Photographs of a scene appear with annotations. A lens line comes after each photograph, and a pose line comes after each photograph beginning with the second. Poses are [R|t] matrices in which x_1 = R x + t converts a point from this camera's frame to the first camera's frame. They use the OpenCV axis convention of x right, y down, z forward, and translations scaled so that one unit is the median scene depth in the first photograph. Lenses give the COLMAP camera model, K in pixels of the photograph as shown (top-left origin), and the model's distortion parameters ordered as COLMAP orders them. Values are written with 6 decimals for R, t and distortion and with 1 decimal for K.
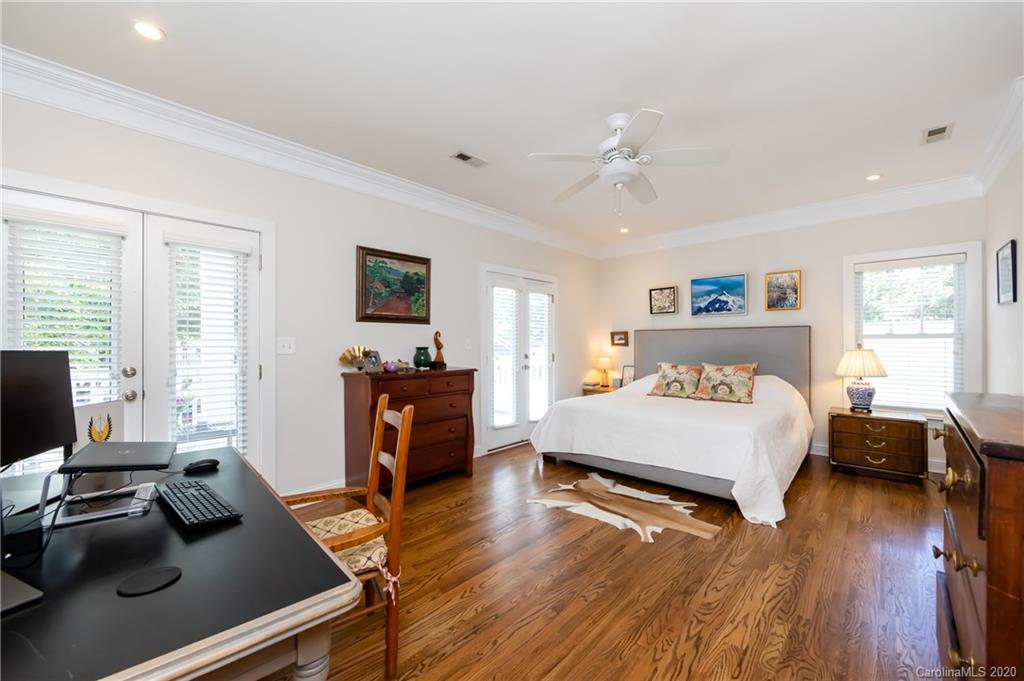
lens RADIAL K [[401.4, 0, 513.3], [0, 401.4, 342.6], [0, 0, 1]] dist [-0.001769, -0.000235]
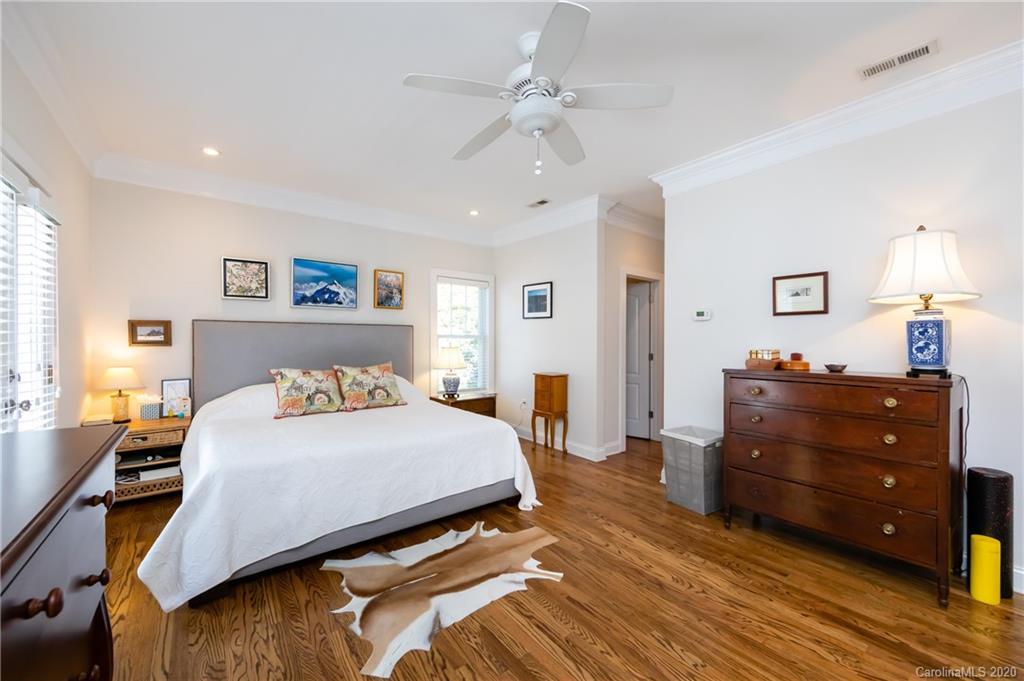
lens RADIAL K [[401.4, 0, 513.3], [0, 401.4, 342.6], [0, 0, 1]] dist [-0.001769, -0.000235]
pose [[0.151752, -0.002759, 0.988415, -0.286788], [-0.004884, 0.999982, 0.003541, -0.000586], [-0.988407, -0.005365, 0.151736, 0.543382]]
